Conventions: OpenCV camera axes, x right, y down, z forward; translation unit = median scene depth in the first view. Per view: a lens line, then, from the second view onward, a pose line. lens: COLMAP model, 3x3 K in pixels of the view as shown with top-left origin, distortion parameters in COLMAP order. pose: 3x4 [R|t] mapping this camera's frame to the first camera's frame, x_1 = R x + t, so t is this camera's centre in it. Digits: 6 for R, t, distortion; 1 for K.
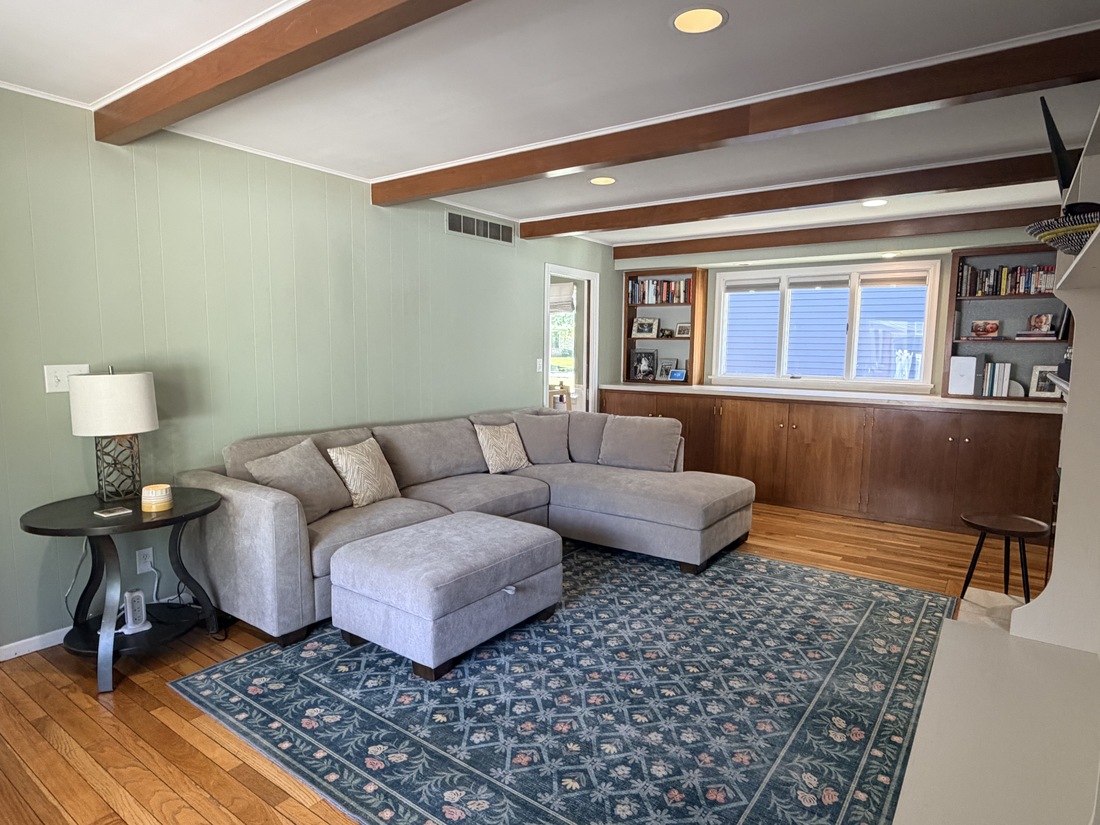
lens RADIAL K [[647.1, 0, 550.0], [0, 647.1, 412.5], [0, 0, 1]] dist [-0.000408, -0.000035]
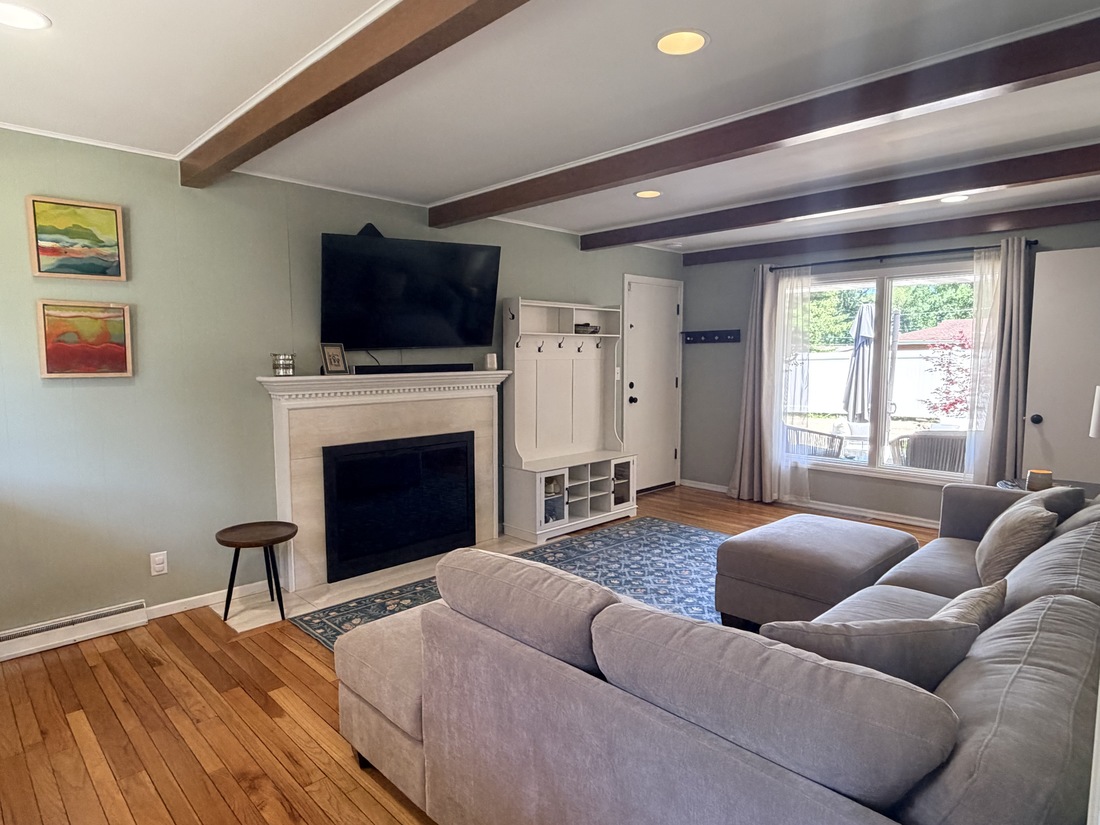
lens RADIAL K [[647.1, 0, 550.0], [0, 647.1, 412.5], [0, 0, 1]] dist [-0.000408, -0.000035]
pose [[-0.985909, -0.027944, 0.164931, 0.147396], [0.005278, 0.980262, 0.197631, -0.275325], [-0.167198, 0.195716, -0.966302, 2.529860]]
